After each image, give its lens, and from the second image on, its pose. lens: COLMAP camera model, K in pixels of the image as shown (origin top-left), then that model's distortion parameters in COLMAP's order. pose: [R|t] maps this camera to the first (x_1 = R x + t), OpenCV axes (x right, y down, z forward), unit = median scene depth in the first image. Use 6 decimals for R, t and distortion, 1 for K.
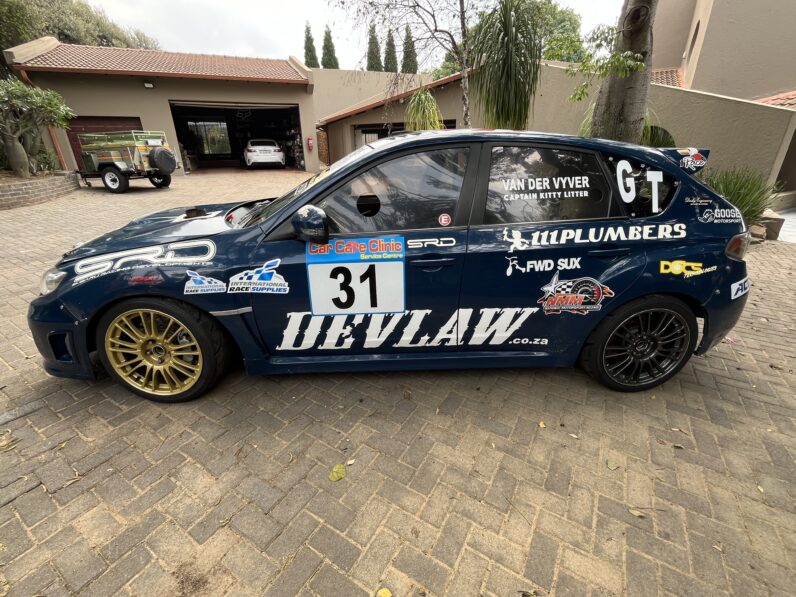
lens RADIAL K [[351.8, 0, 398.0], [0, 351.8, 298.5], [0, 0, 1]] dist [-0.002109, -0.000088]
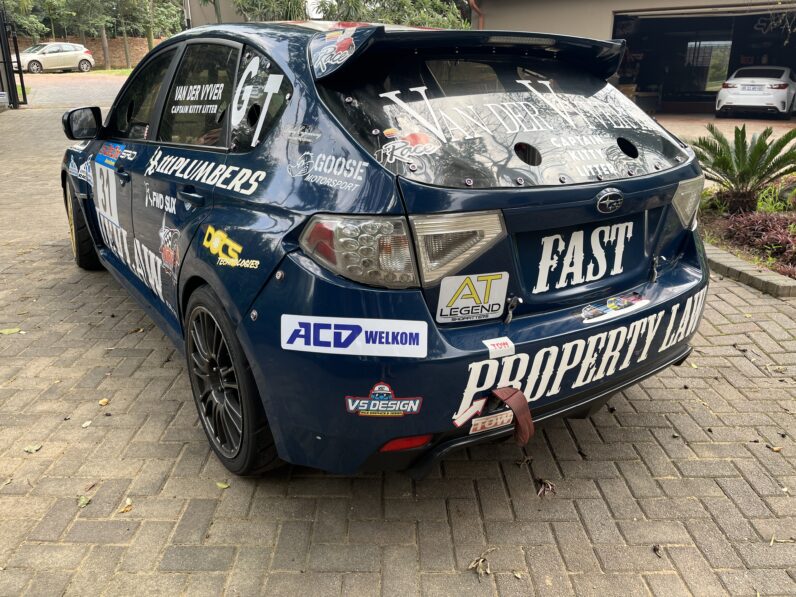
lens RADIAL K [[602.9, 0, 398.0], [0, 602.9, 298.5], [0, 0, 1]] dist [0.002807, -0.007029]
pose [[0.529196, 0.281289, -0.800518, 1.709758], [-0.334340, 0.936248, 0.107961, -0.201598], [0.779851, 0.210513, 0.589505, 0.673068]]
